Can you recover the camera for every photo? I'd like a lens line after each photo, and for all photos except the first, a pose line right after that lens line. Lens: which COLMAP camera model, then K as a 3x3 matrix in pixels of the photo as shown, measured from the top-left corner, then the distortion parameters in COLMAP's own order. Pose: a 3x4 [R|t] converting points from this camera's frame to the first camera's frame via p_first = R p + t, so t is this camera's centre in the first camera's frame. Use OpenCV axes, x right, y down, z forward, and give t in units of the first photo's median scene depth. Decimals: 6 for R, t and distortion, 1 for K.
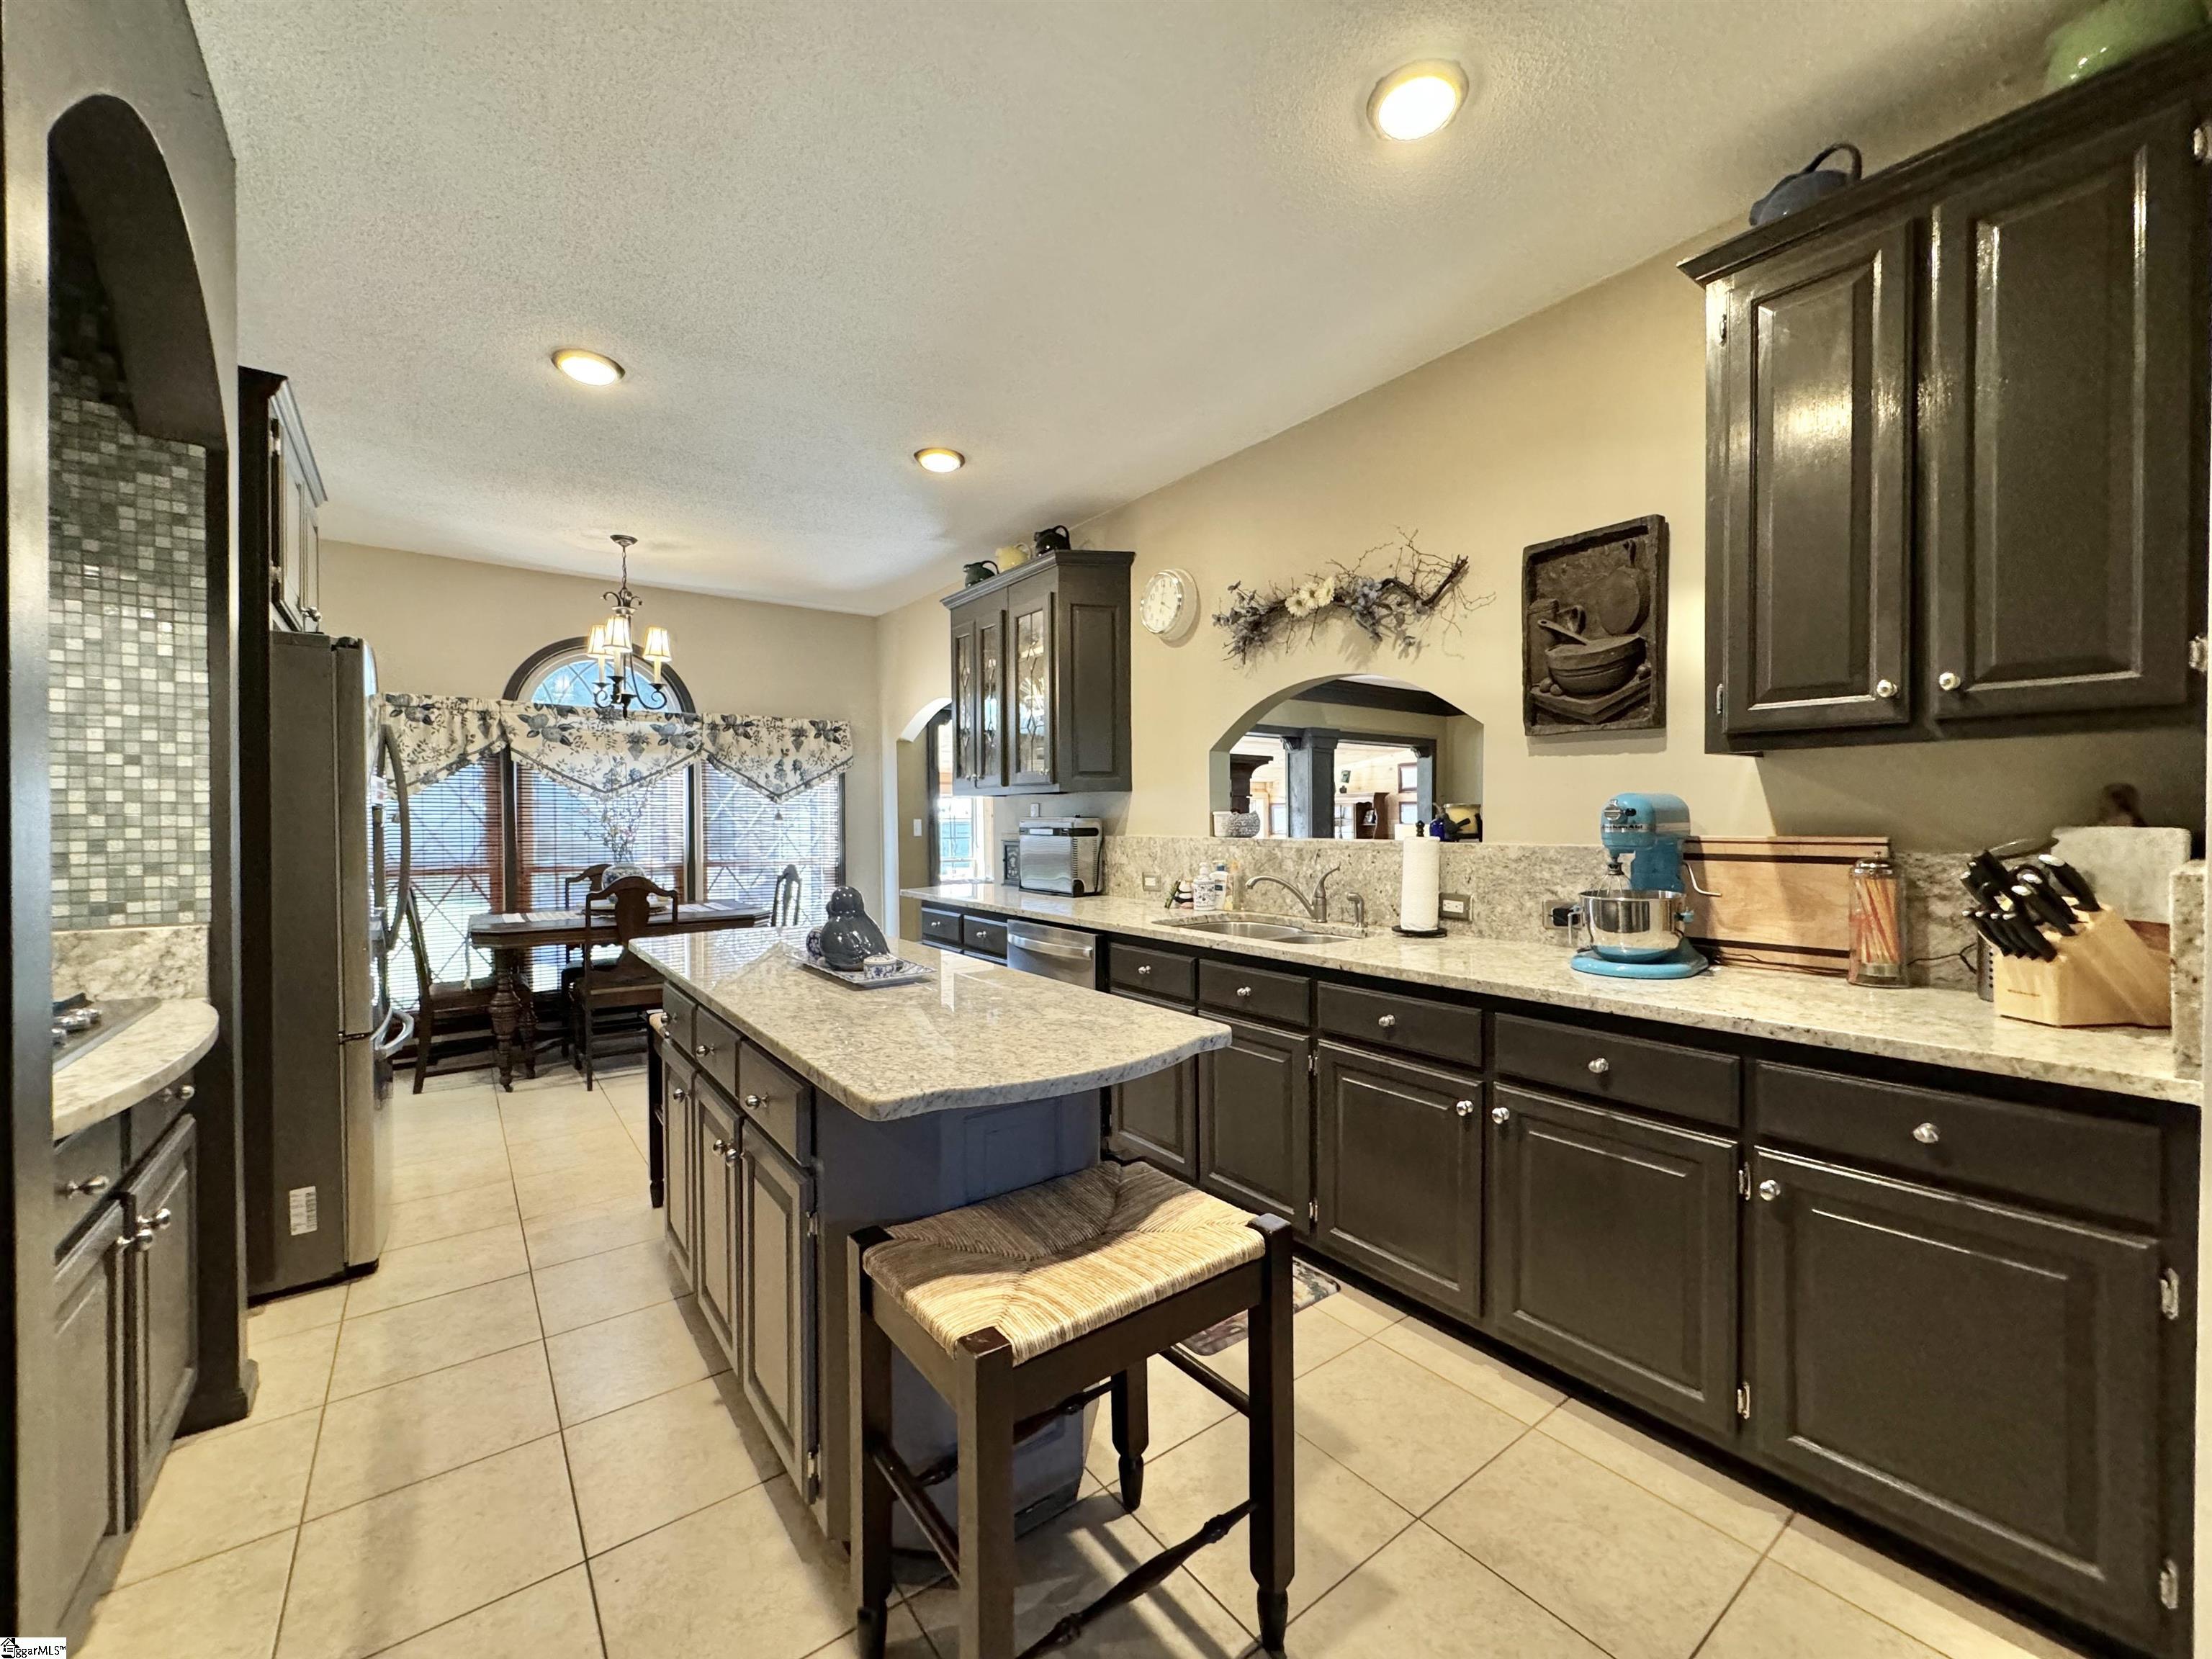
lens RADIAL K [[880.1, 0, 1097.4], [0, 880.1, 828.3], [0, 0, 1]] dist [-0.002518, 0.000277]
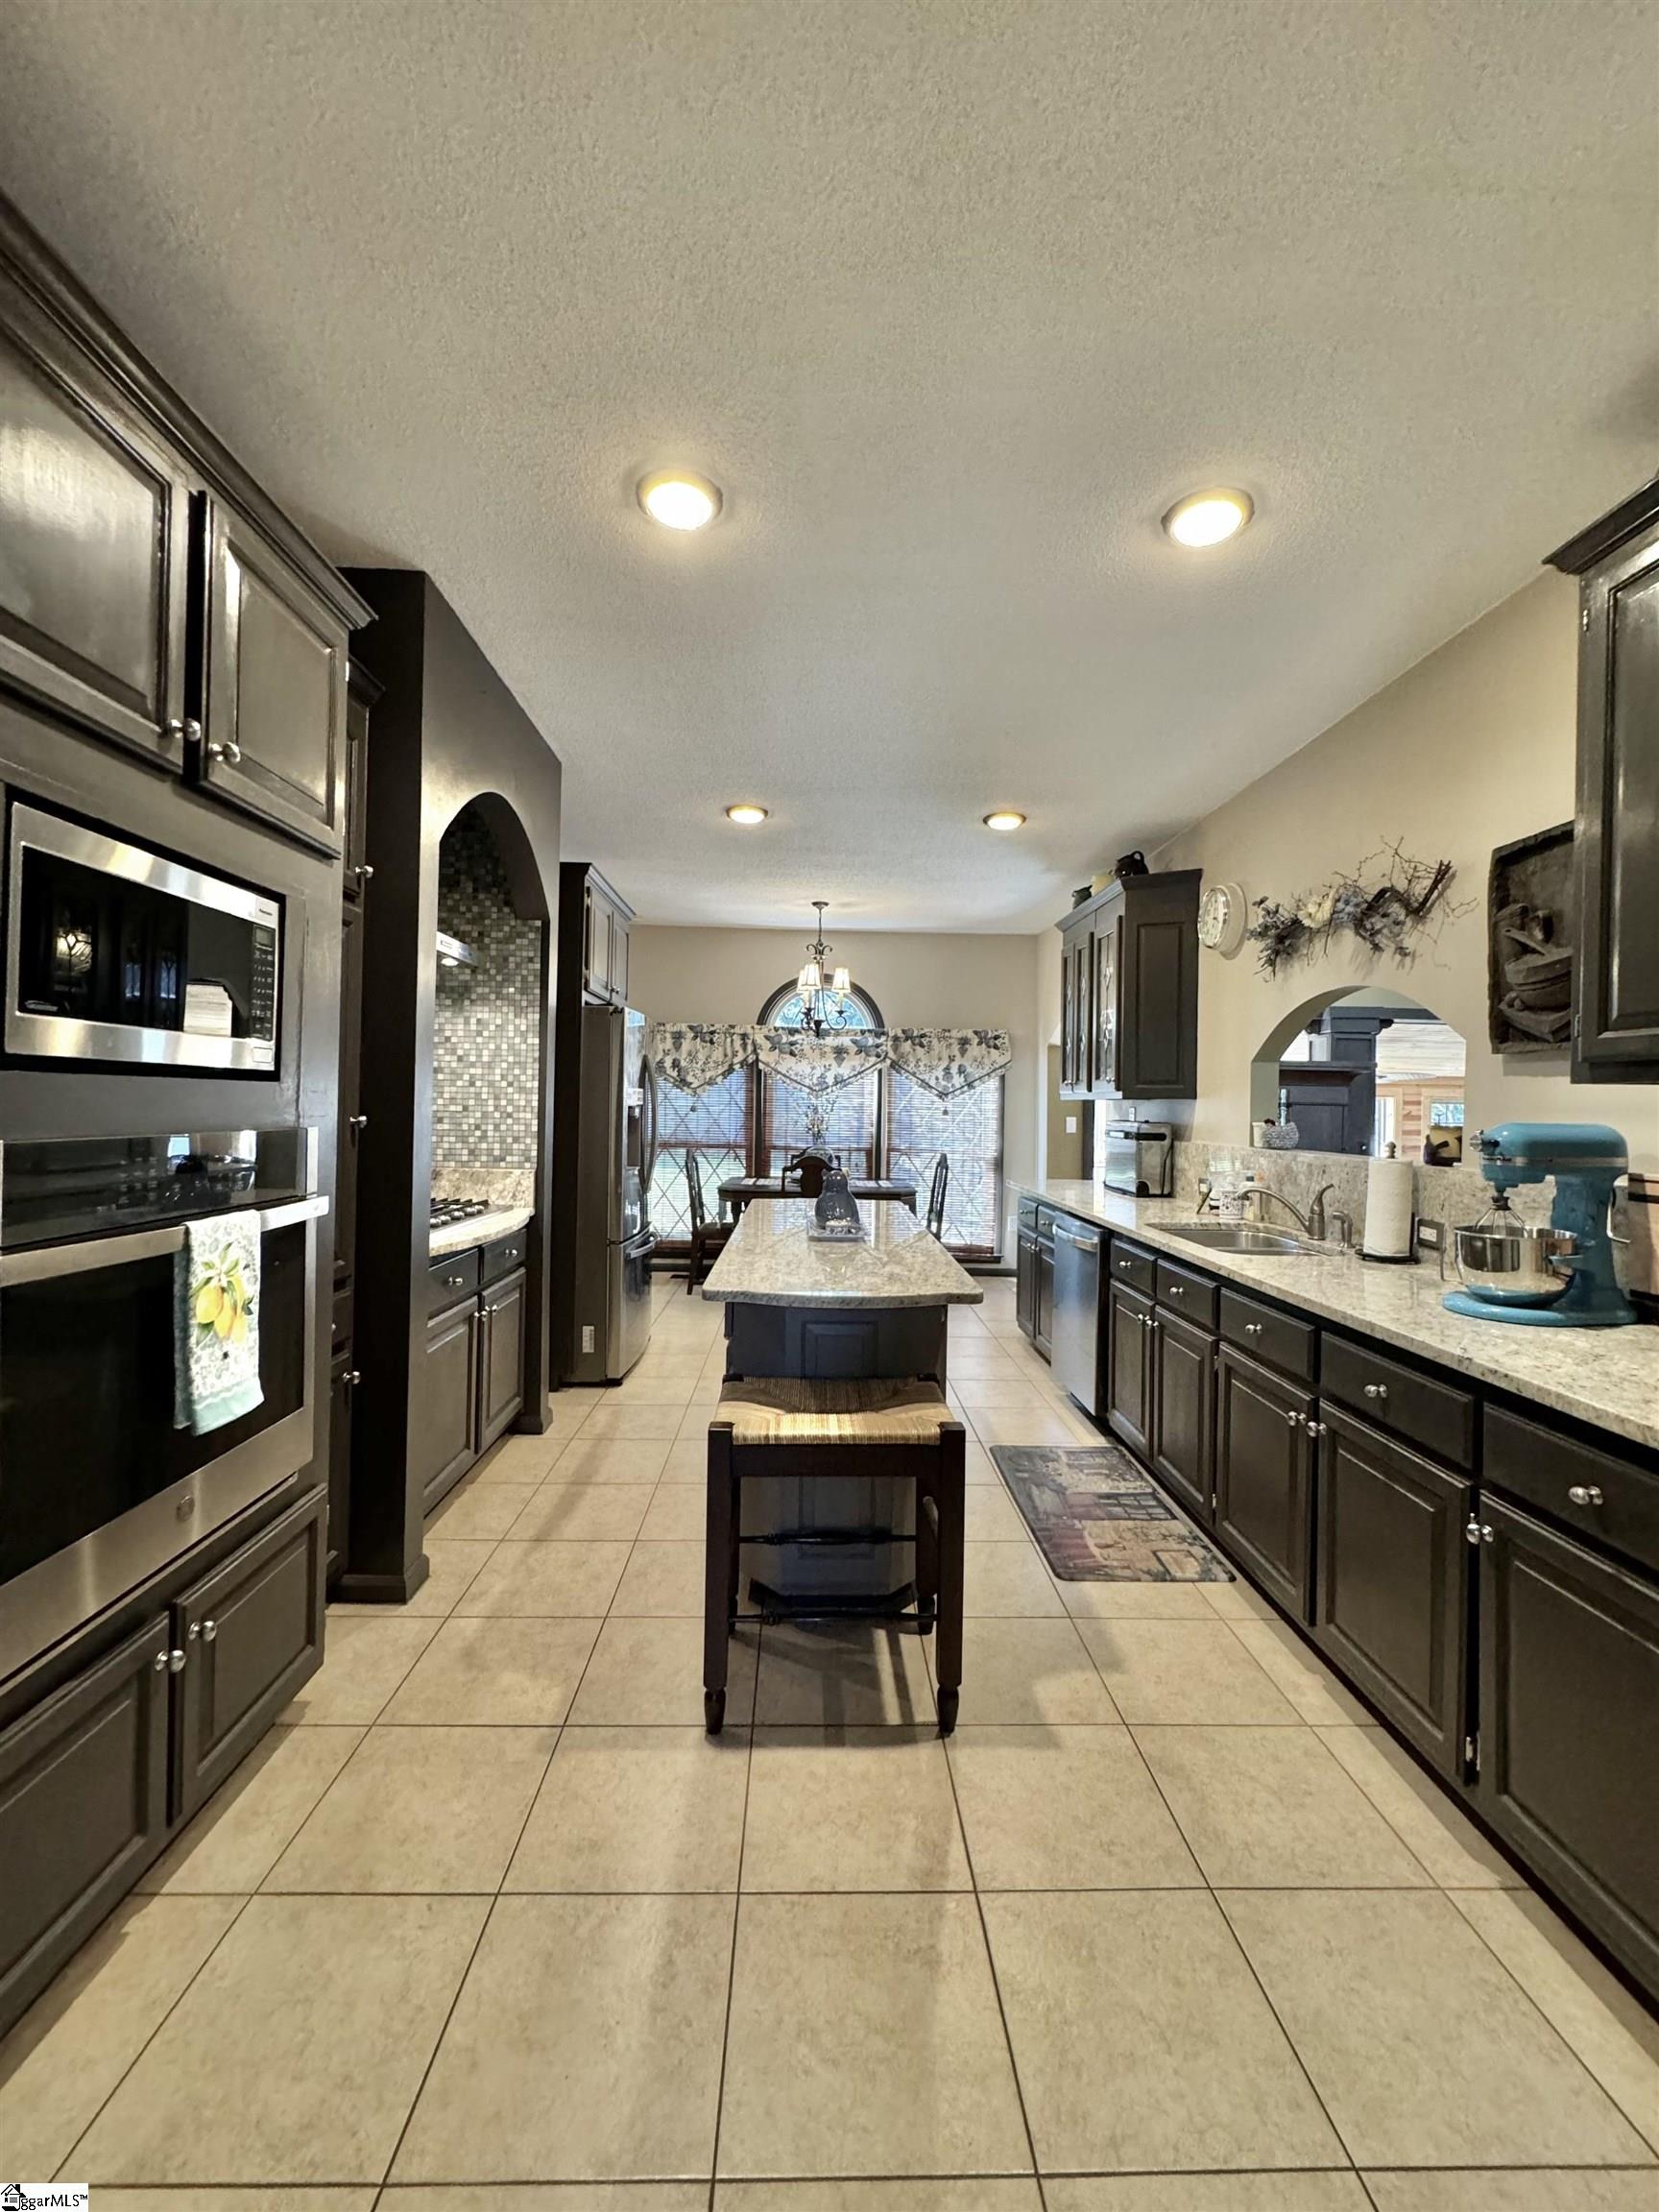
lens RADIAL K [[880.1, 0, 829.5], [0, 880.1, 1106.0], [0, 0, 1]] dist [-0.002518, 0.000277]
pose [[0.818025, 0.019519, -0.574851, 0.385678], [-0.027223, 0.999618, -0.004797, -0.023820], [0.574538, 0.019574, 0.818244, -0.126969]]
